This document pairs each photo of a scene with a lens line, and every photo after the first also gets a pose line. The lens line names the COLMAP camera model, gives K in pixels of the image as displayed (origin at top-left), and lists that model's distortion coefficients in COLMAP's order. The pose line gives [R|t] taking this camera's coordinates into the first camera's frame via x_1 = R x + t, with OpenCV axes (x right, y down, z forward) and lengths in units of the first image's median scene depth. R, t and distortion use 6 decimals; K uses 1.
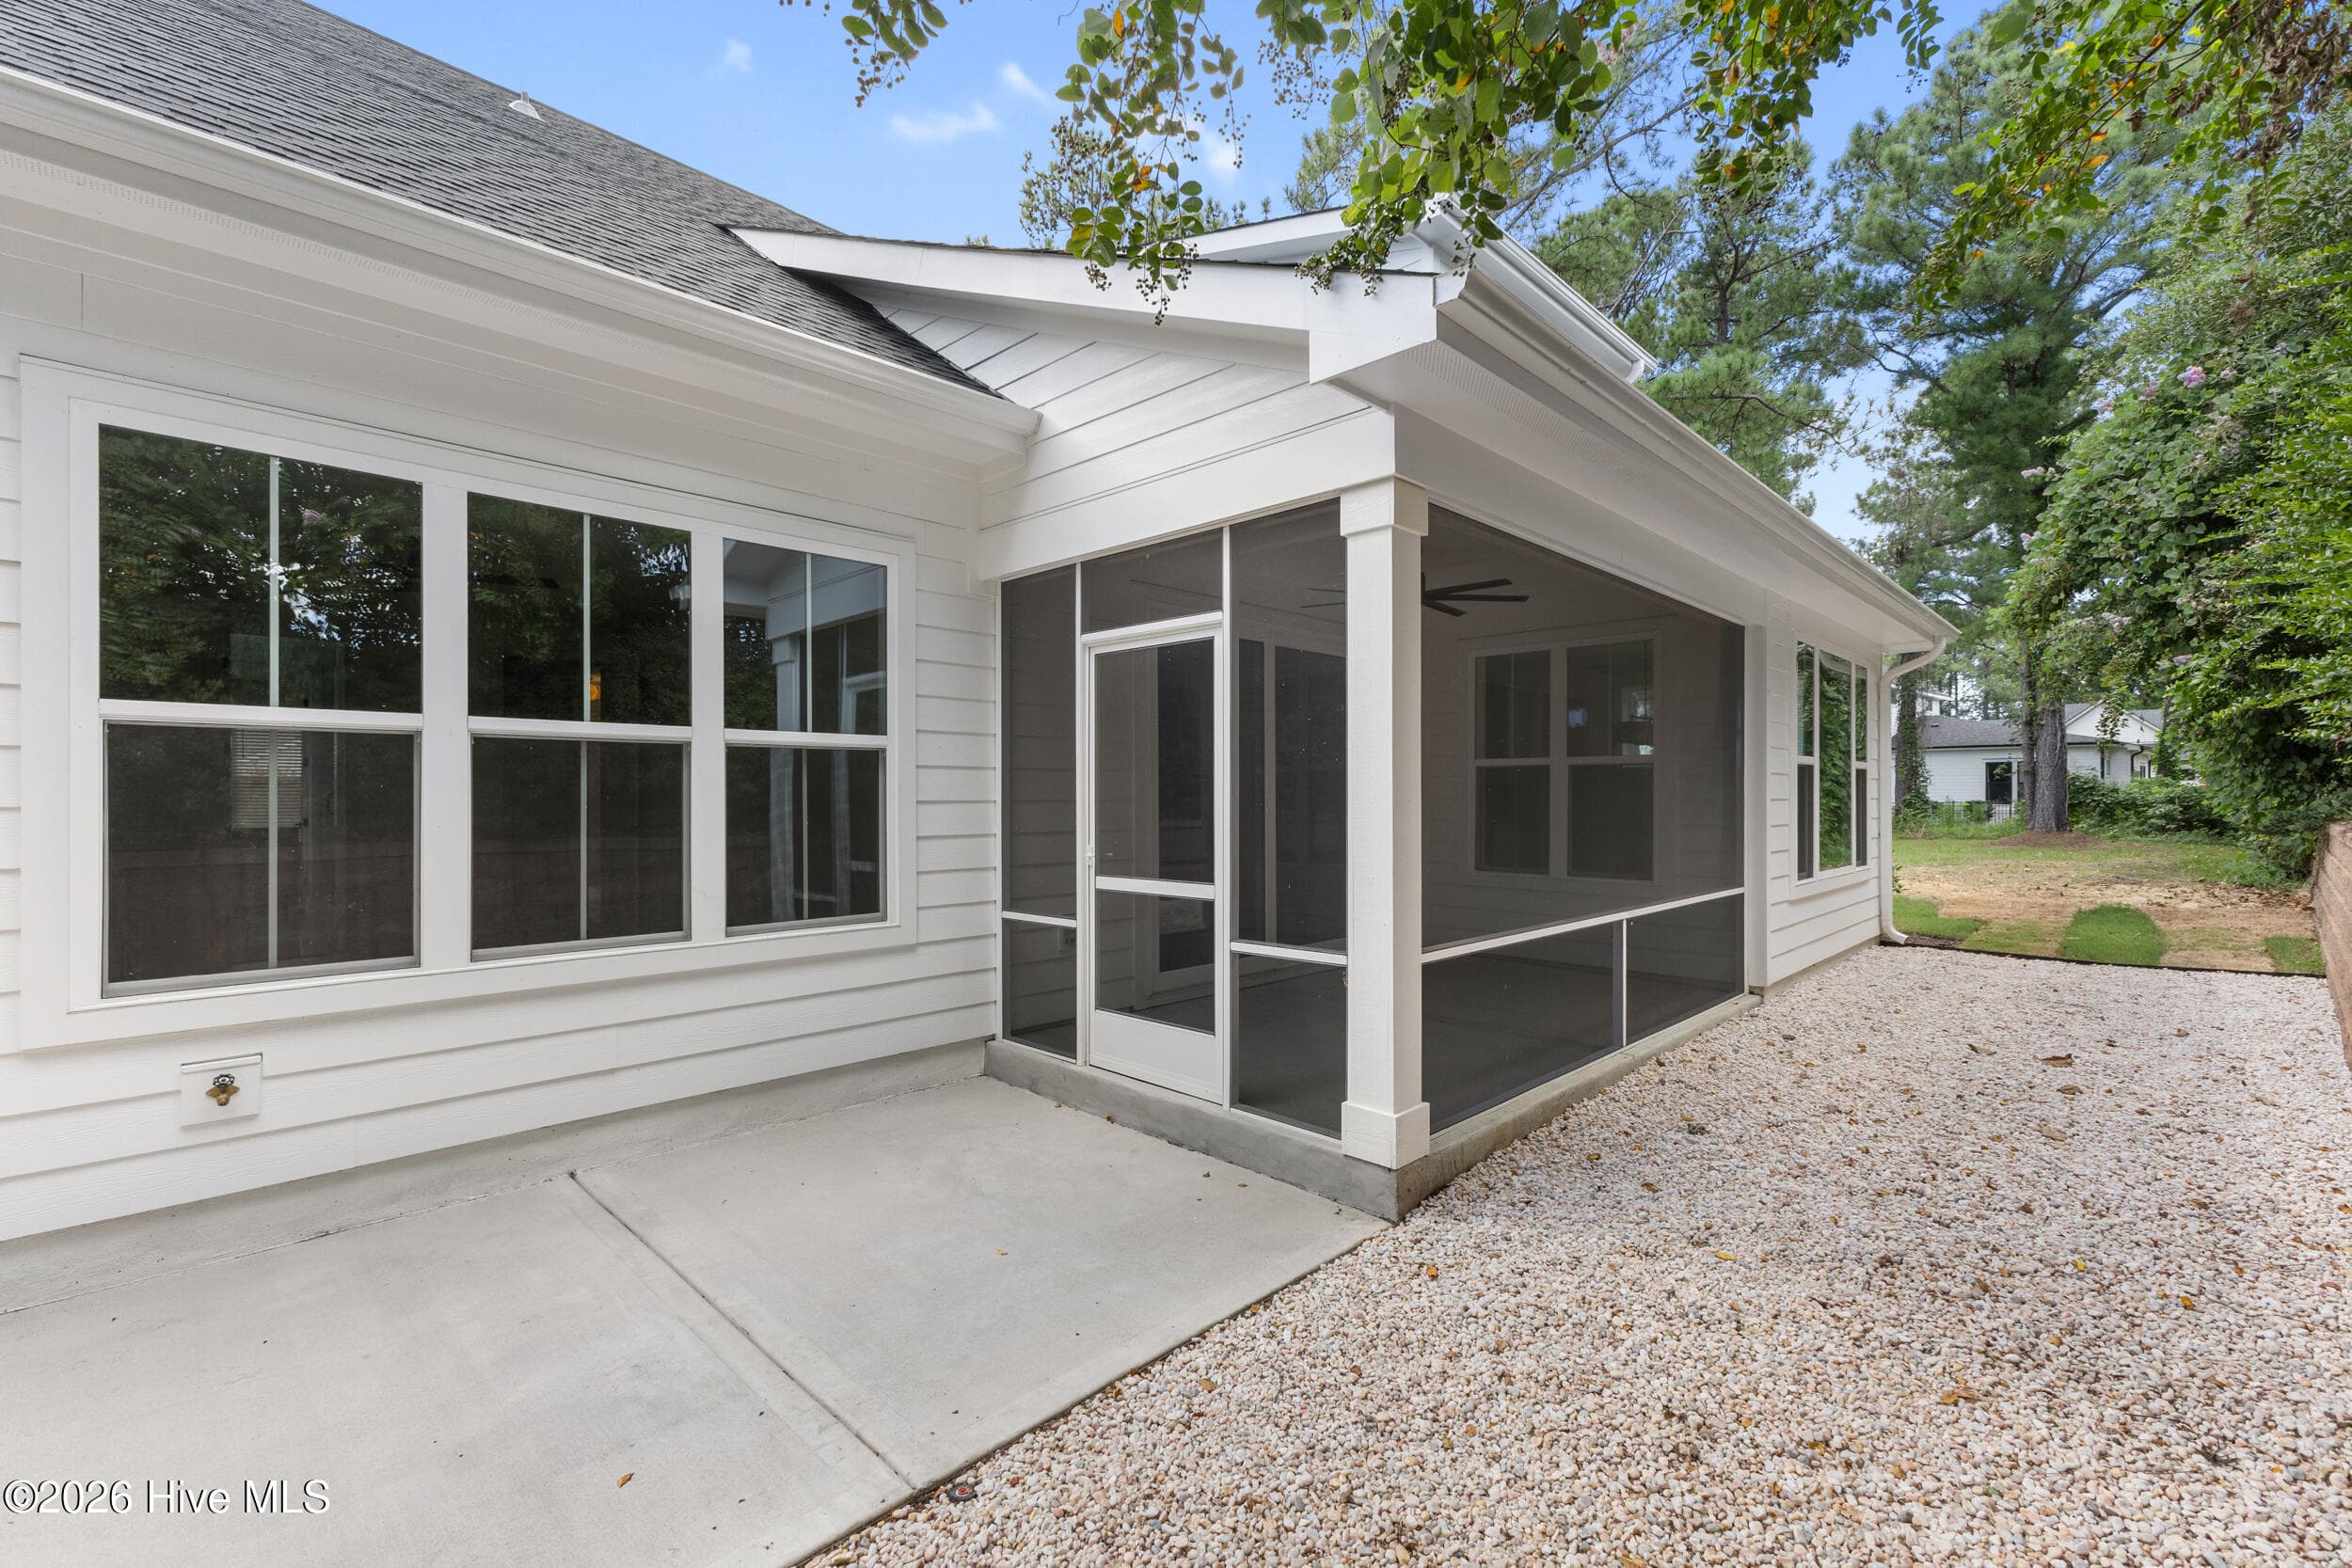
lens RADIAL K [[1020.3, 0, 1160.4], [0, 1020.3, 789.2], [0, 0, 1]] dist [0.004509, 0.001158]
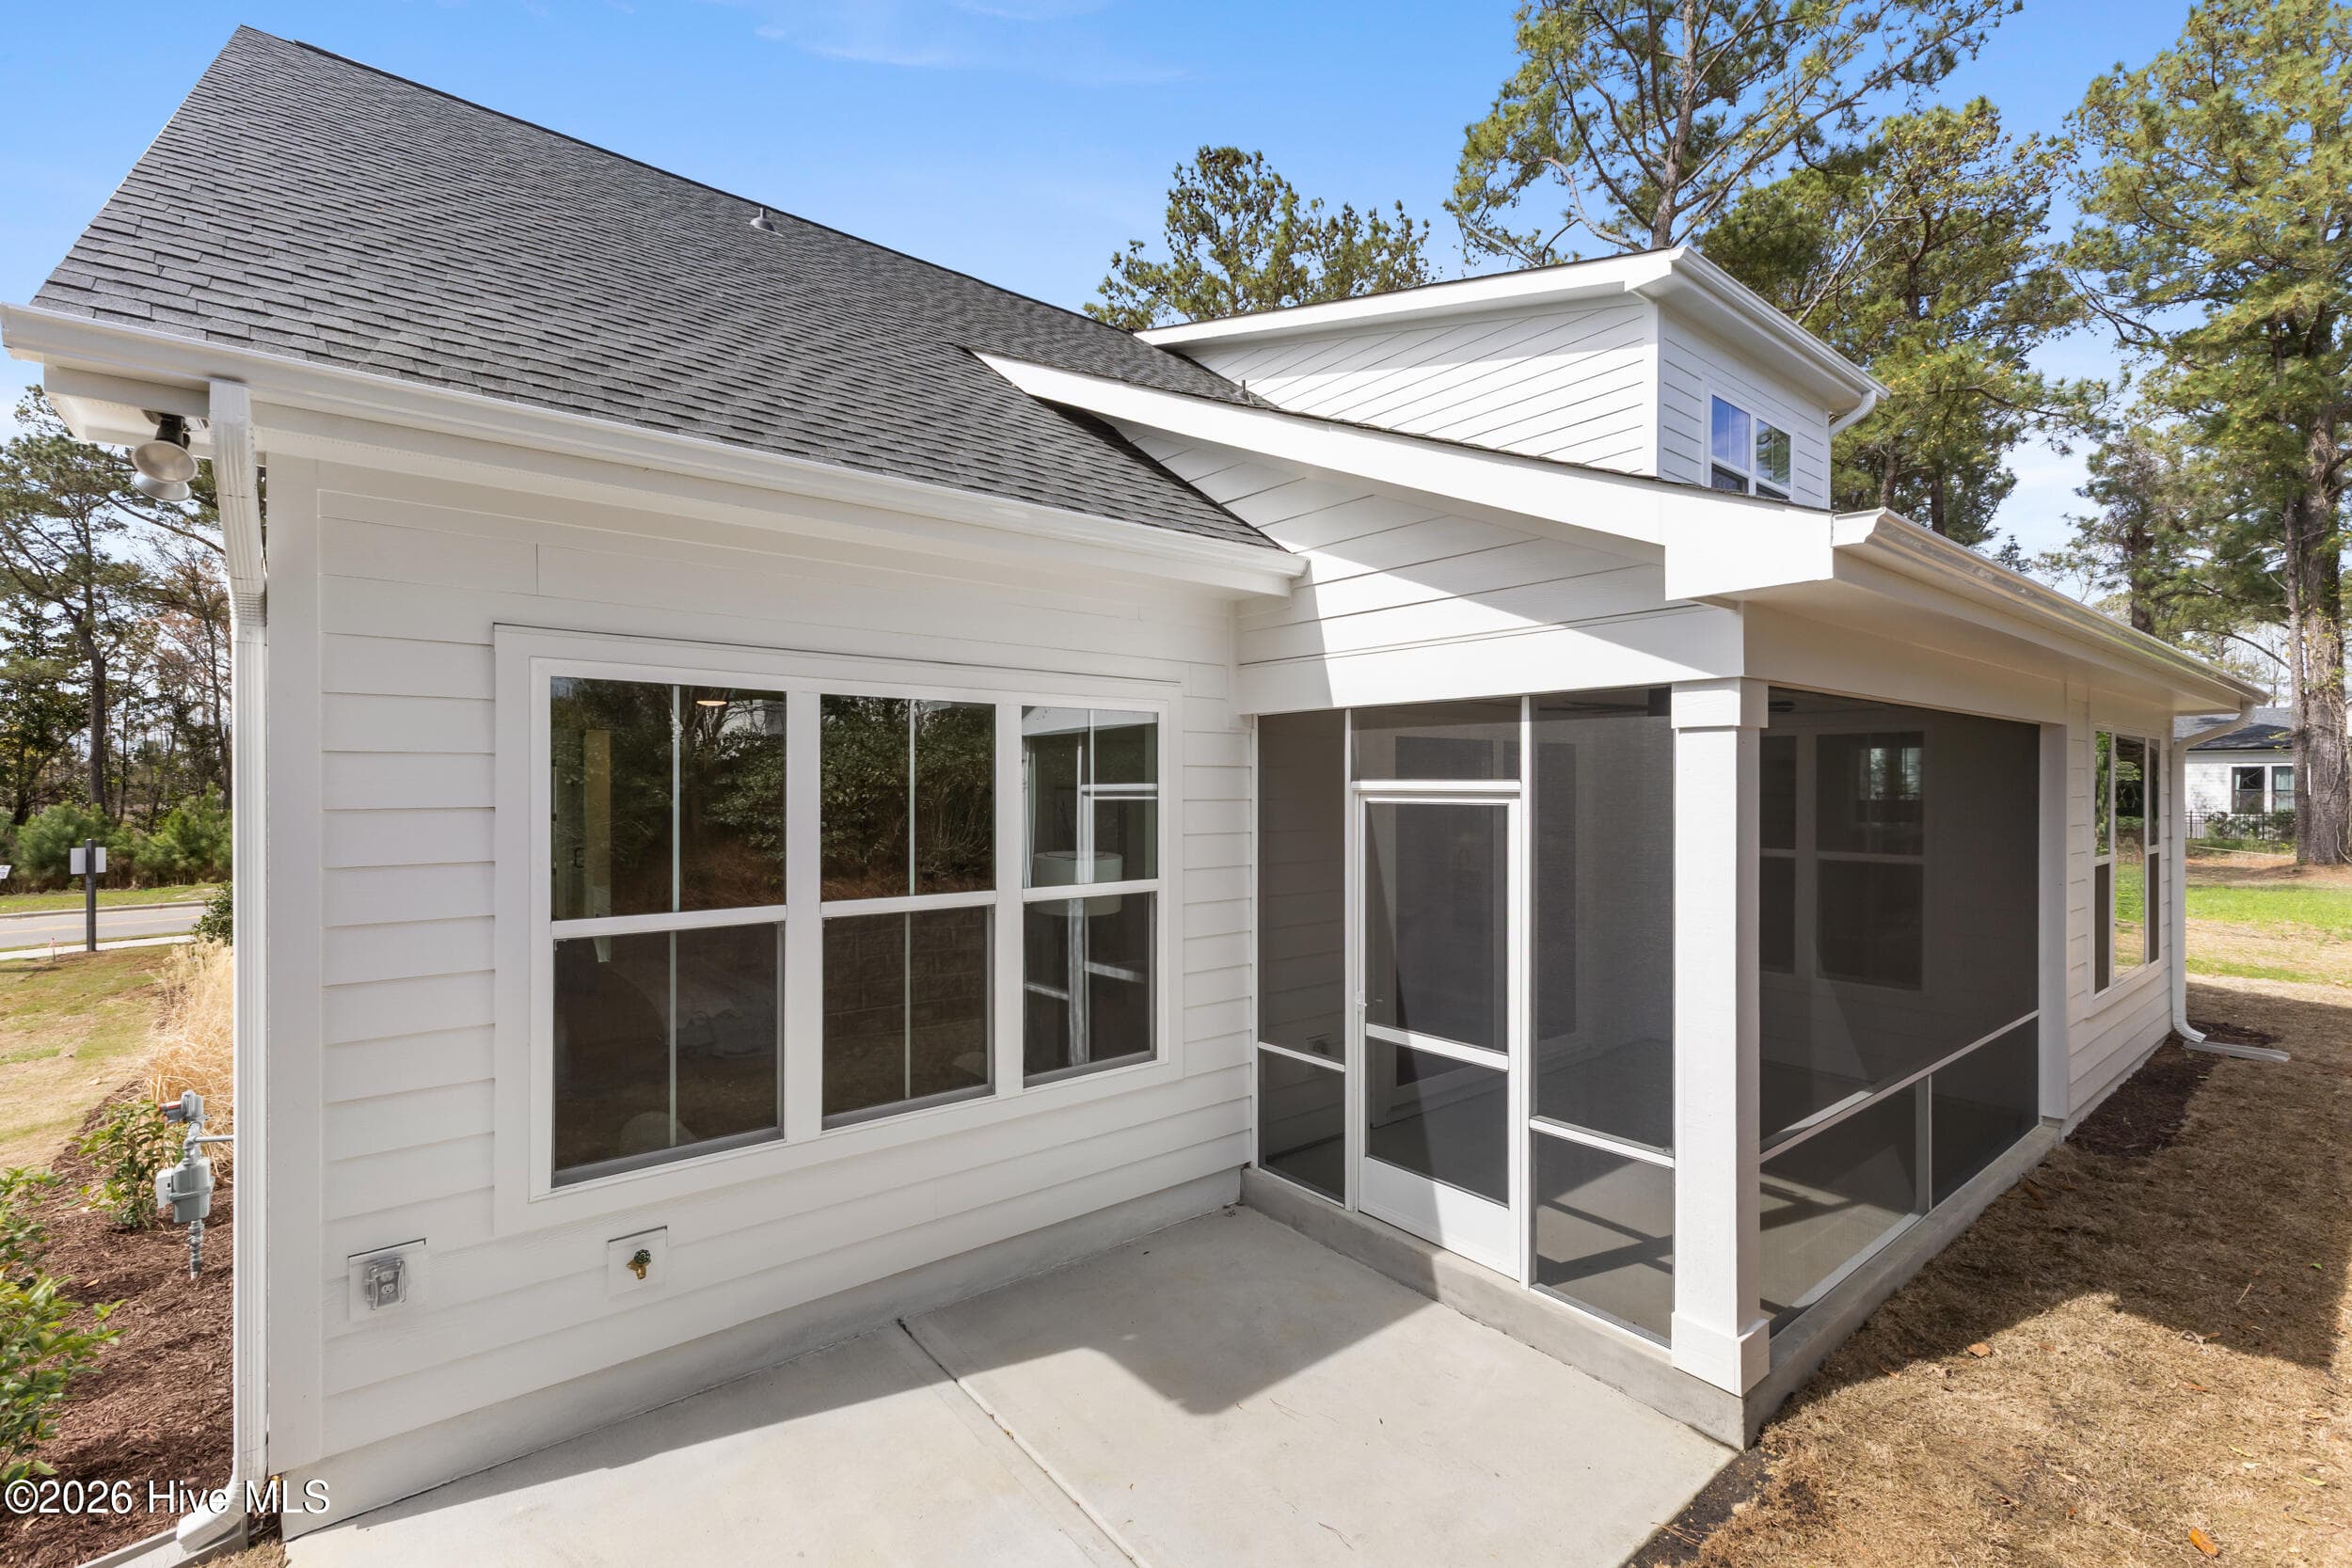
lens RADIAL K [[1020.3, 0, 1155.1], [0, 1020.3, 792.6], [0, 0, 1]] dist [0.004509, 0.001158]
pose [[0.991871, 0.004391, -0.127169, -0.152519], [-0.003841, 0.999982, 0.004569, -0.155530], [0.127187, -0.004043, 0.991870, -0.018703]]
